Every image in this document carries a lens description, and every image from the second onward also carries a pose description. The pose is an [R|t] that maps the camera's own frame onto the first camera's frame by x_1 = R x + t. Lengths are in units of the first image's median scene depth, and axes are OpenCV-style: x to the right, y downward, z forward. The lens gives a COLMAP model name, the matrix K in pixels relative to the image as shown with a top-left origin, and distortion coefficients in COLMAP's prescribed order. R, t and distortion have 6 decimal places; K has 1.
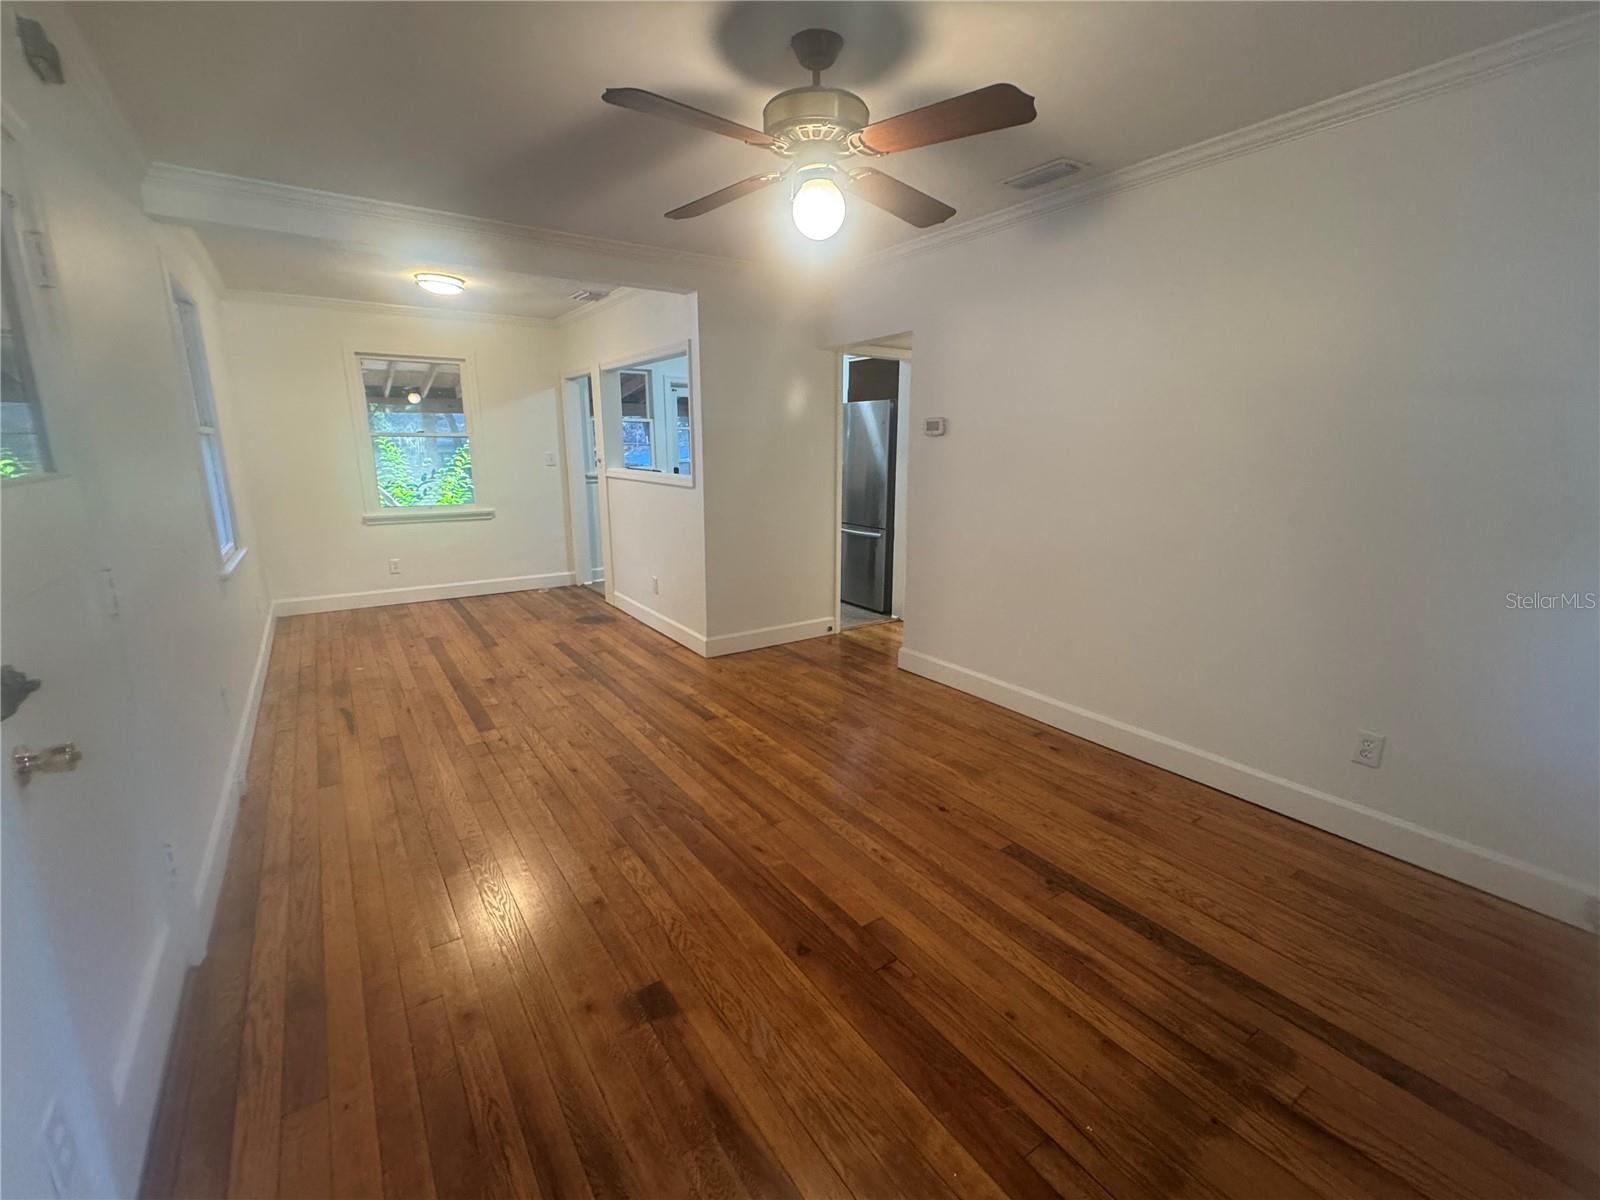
lens RADIAL K [[697.1, 0, 800.9], [0, 697.1, 602.5], [0, 0, 1]] dist [-0.004062, 0.001217]
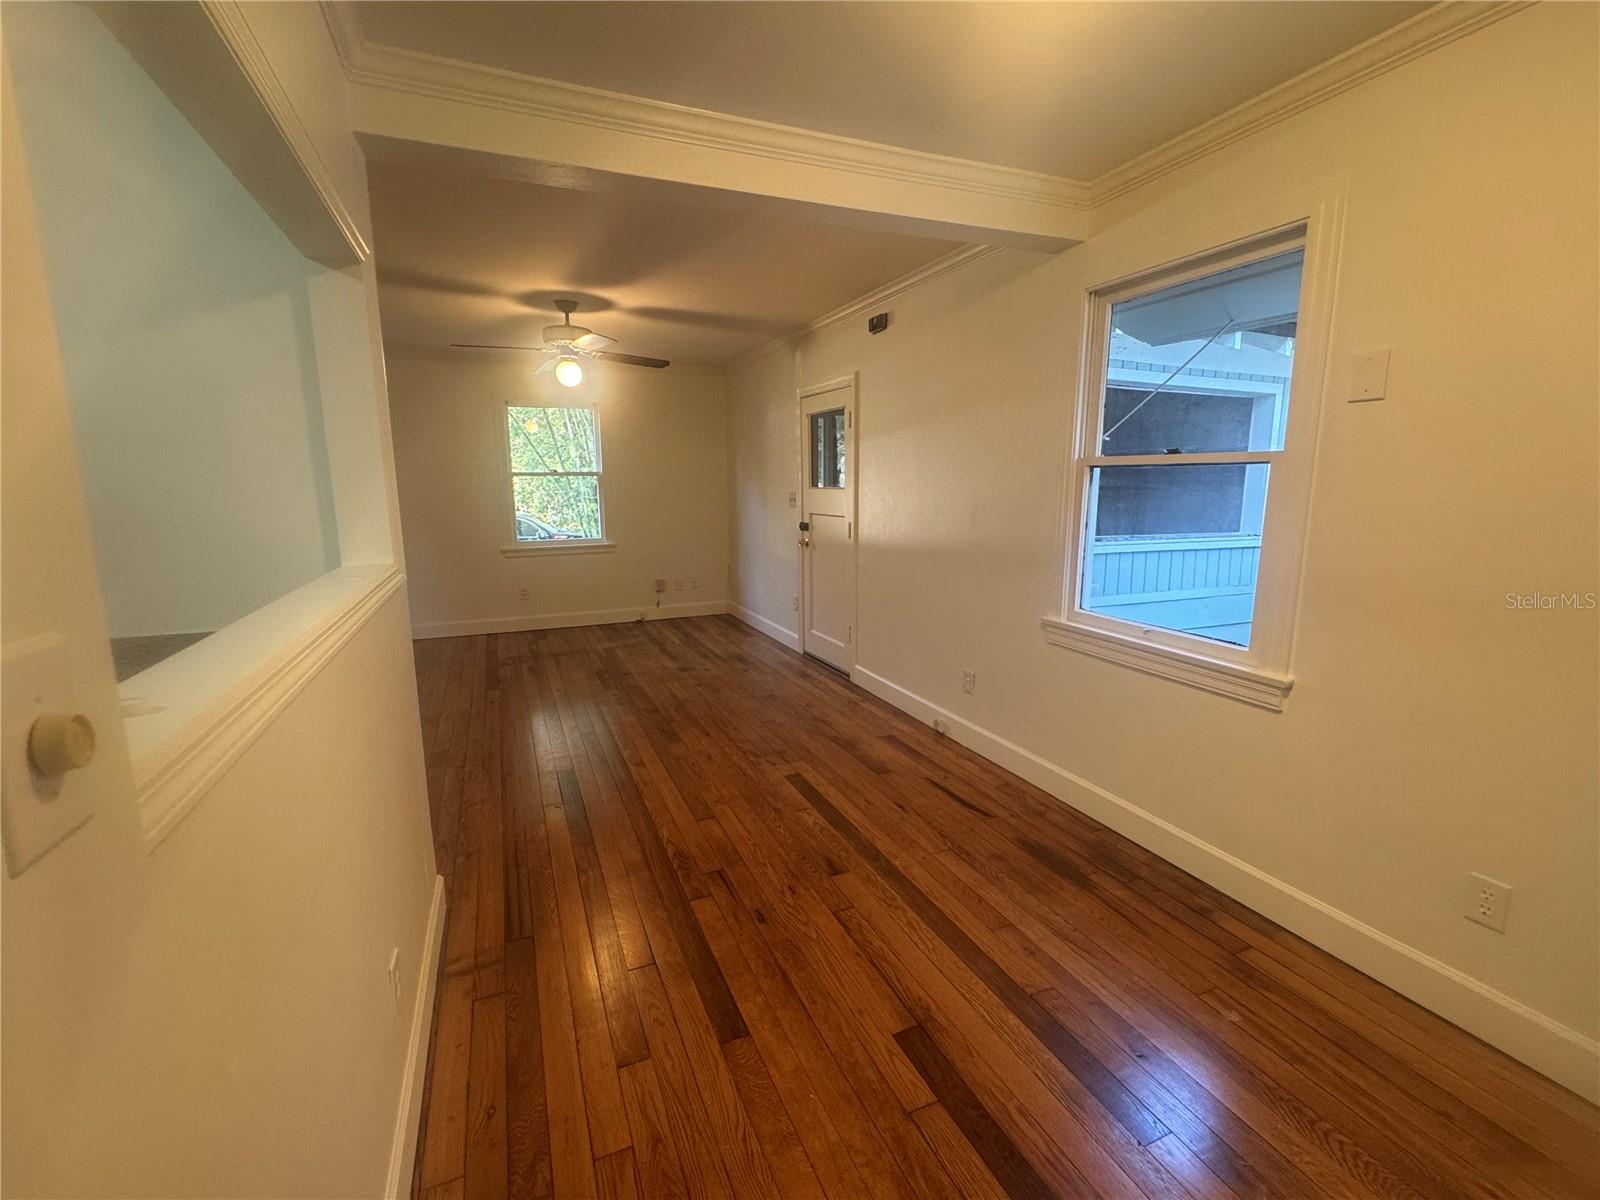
lens RADIAL K [[697.1, 0, 798.6], [0, 697.1, 602.7], [0, 0, 1]] dist [-0.004062, 0.001217]
pose [[-0.980777, -0.029104, 0.192948, -0.568858], [0.048856, 0.920692, 0.387220, -0.364551], [-0.188915, 0.389203, -0.901572, 1.583143]]
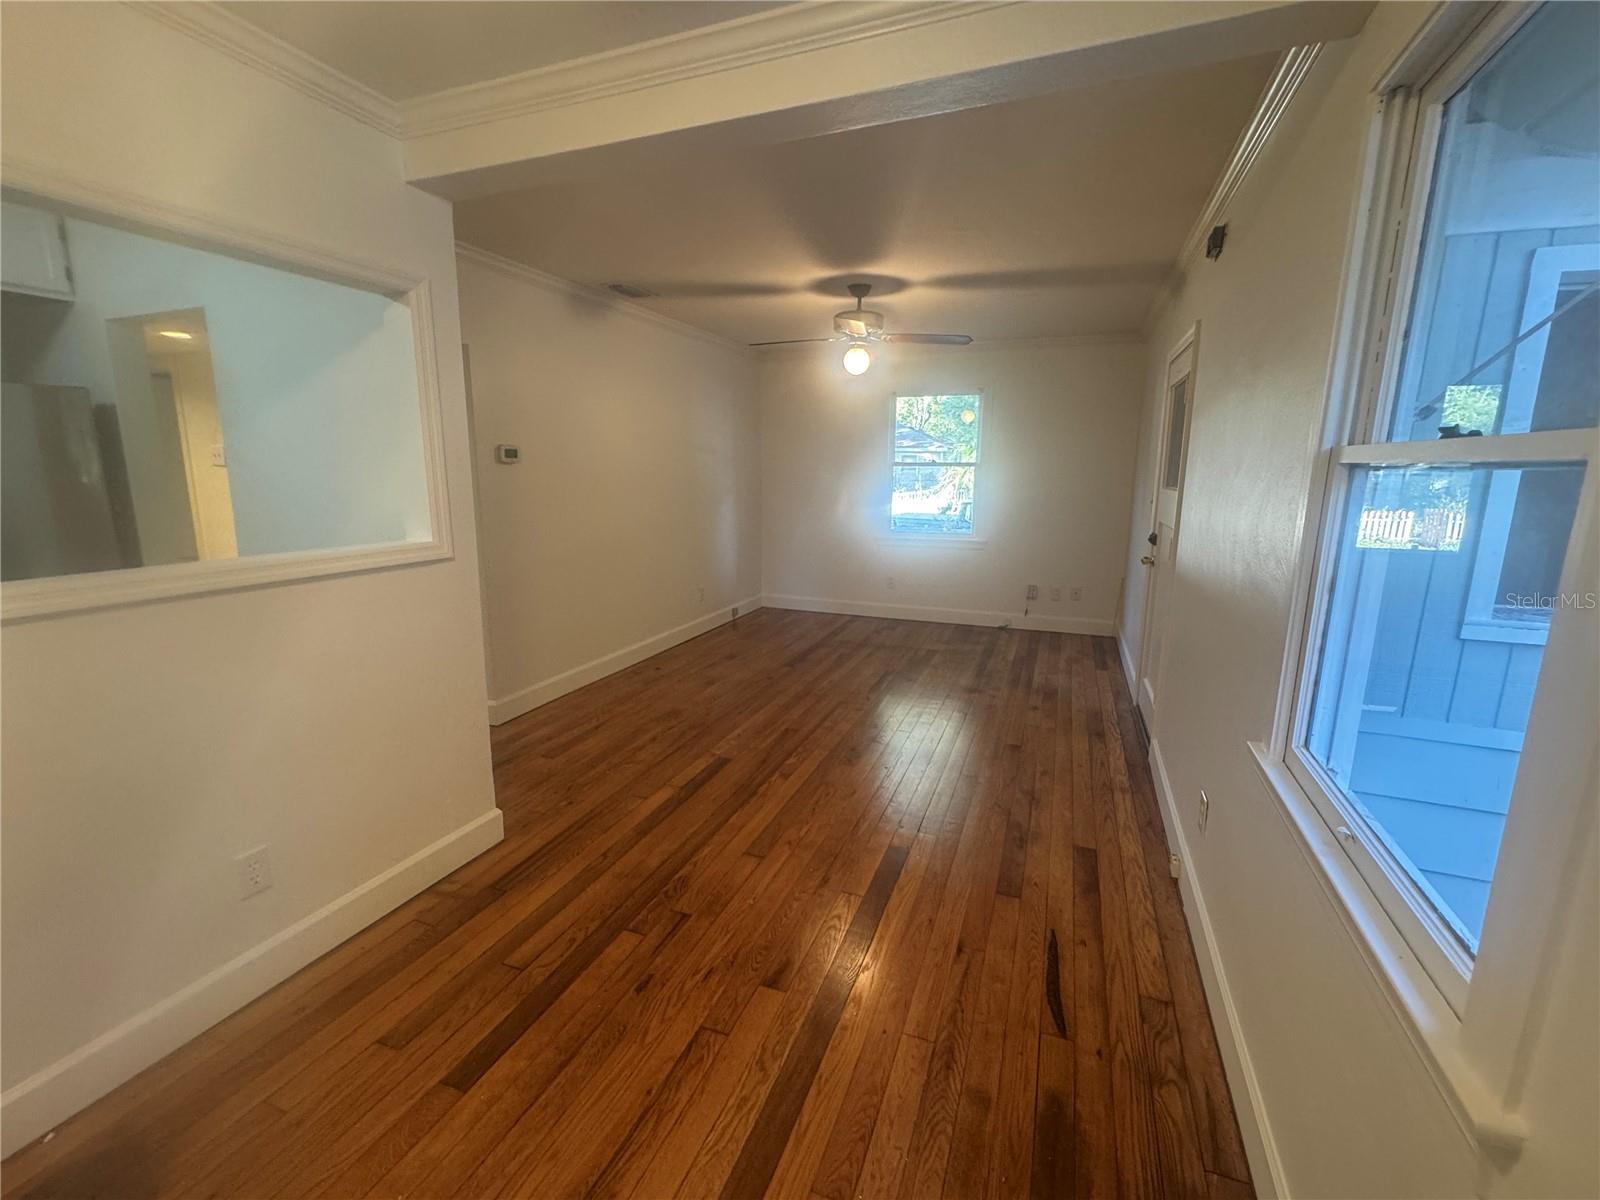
lens RADIAL K [[697.1, 0, 797.4], [0, 697.1, 601.8], [0, 0, 1]] dist [-0.004062, 0.001217]
pose [[-0.565746, -0.163349, 0.808238, -0.858499], [0.175978, 0.933682, 0.311882, -0.293658], [-0.805582, 0.318678, -0.499481, 1.238683]]
